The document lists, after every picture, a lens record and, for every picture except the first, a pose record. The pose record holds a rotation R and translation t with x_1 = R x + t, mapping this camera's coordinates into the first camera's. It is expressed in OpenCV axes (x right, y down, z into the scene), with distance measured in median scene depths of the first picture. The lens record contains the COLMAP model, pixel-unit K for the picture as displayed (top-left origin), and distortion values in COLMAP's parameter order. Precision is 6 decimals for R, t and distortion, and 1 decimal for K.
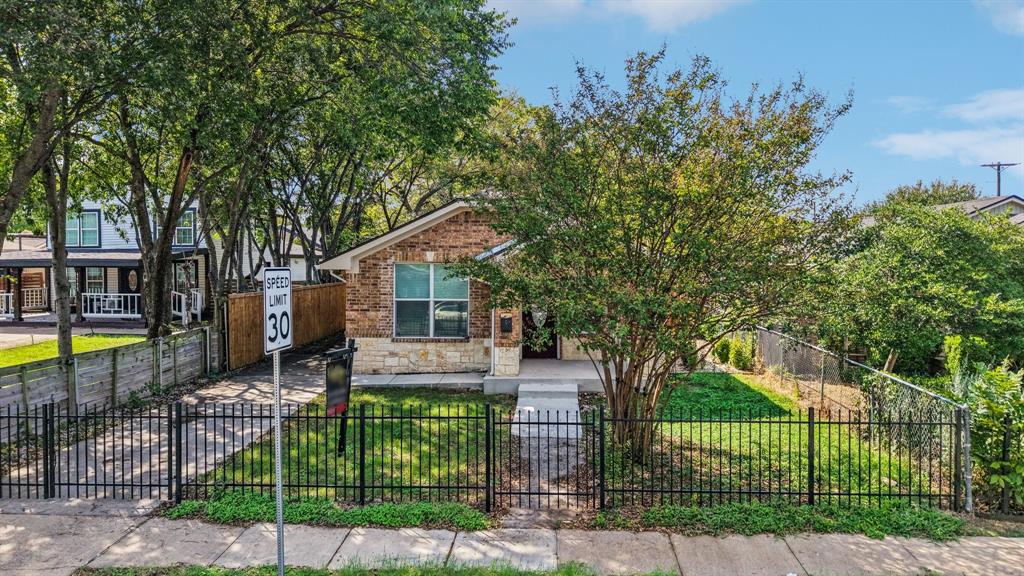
lens RADIAL K [[682.0, 0, 511.6], [0, 682.0, 282.9], [0, 0, 1]] dist [0.002616, -0.003925]
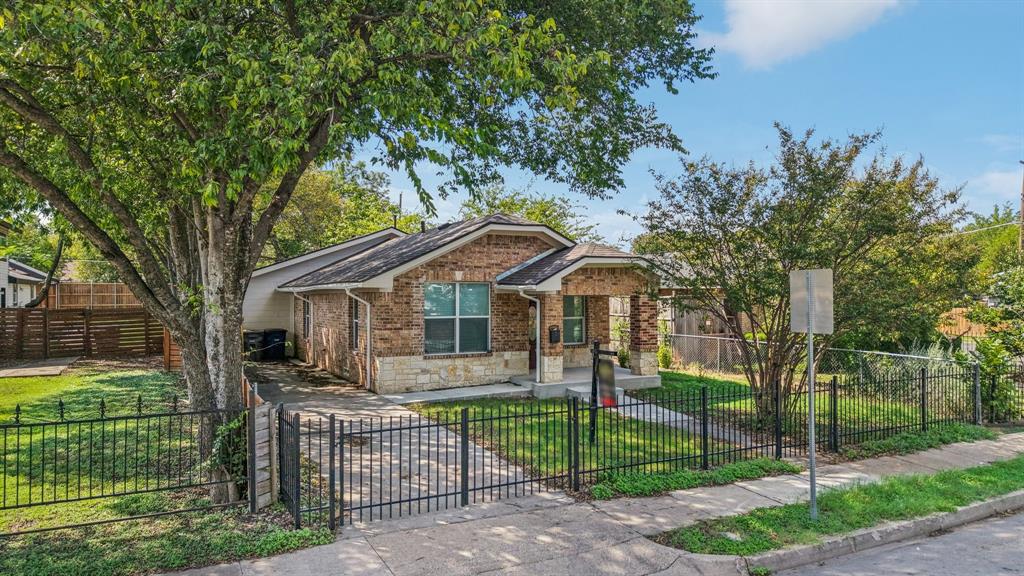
lens RADIAL K [[682.0, 0, 511.5], [0, 682.0, 289.0], [0, 0, 1]] dist [0.002616, -0.003925]
pose [[0.869624, 0.002302, 0.493710, -0.565484], [0.016796, 0.999272, -0.034245, 0.018820], [-0.493429, 0.038073, 0.868952, 0.047852]]
